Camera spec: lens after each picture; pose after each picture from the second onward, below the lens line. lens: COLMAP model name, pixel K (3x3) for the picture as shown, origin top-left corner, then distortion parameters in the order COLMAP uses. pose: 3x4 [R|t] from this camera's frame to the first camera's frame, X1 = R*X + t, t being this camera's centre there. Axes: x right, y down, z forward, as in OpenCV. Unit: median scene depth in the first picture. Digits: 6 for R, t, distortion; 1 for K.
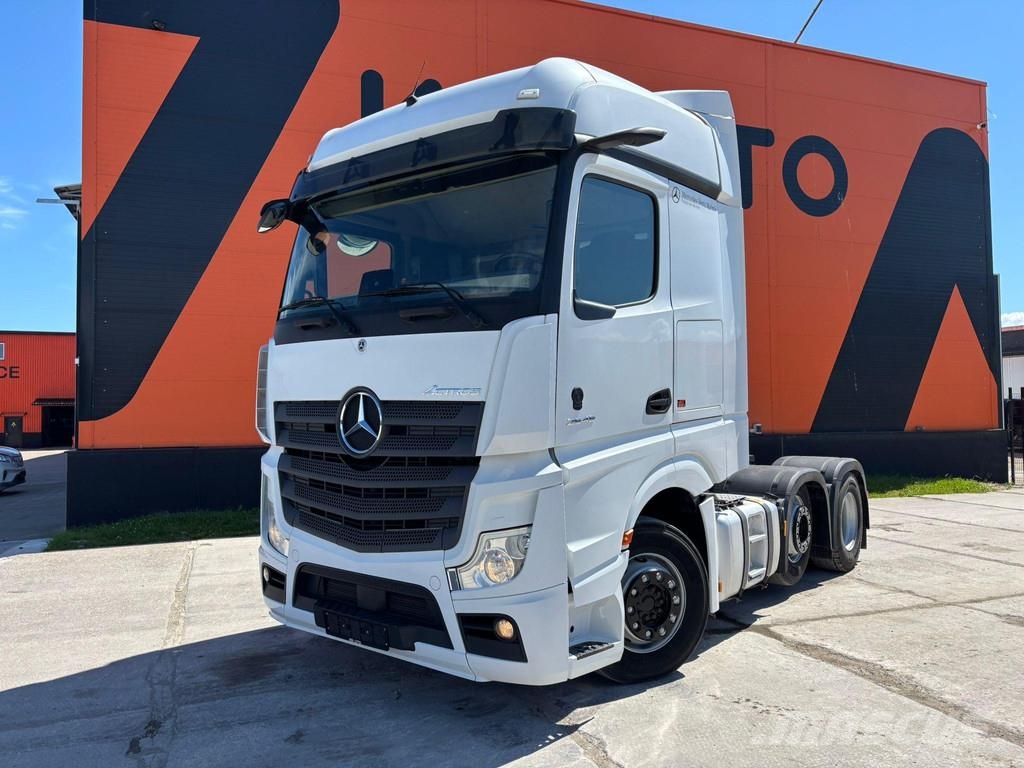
lens RADIAL K [[761.8, 0, 518.3], [0, 761.8, 381.9], [0, 0, 1]] dist [0.044393, -0.051615]
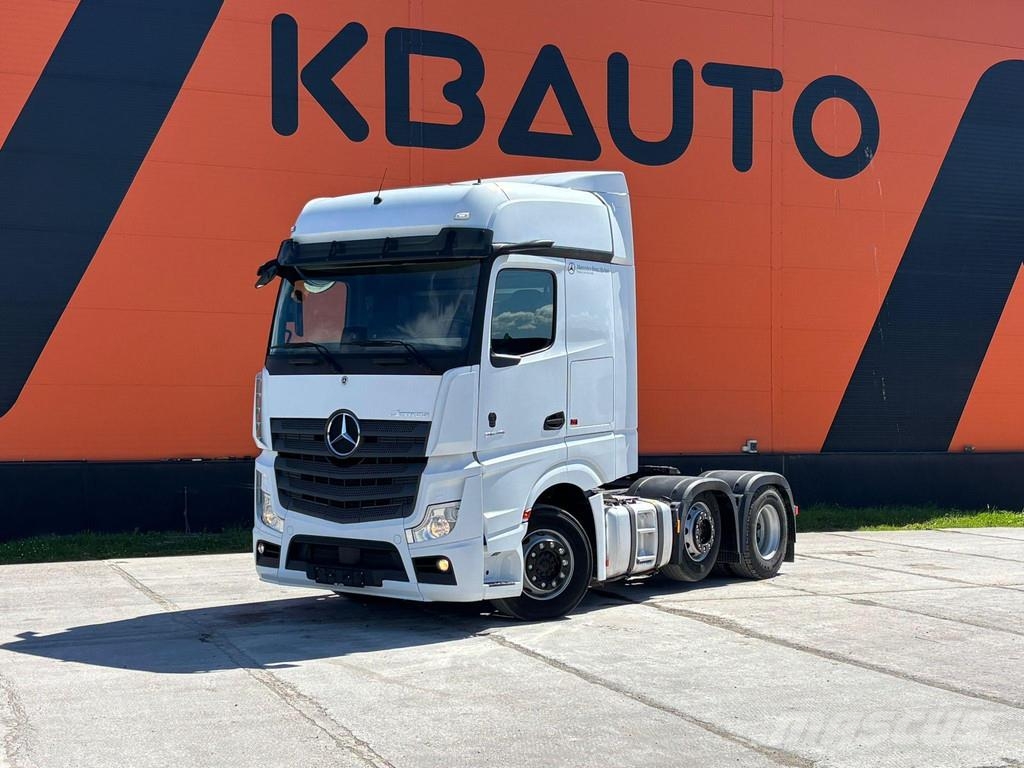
lens RADIAL K [[1407.1, 0, 512.0], [0, 1407.1, 384.0], [0, 0, 1]] dist [0.075687, -0.030486]
pose [[0.999243, 0.010423, 0.037474, 0.009731], [-0.010998, 0.999825, 0.015148, -0.080201], [-0.037309, -0.015548, 0.999183, -1.573737]]
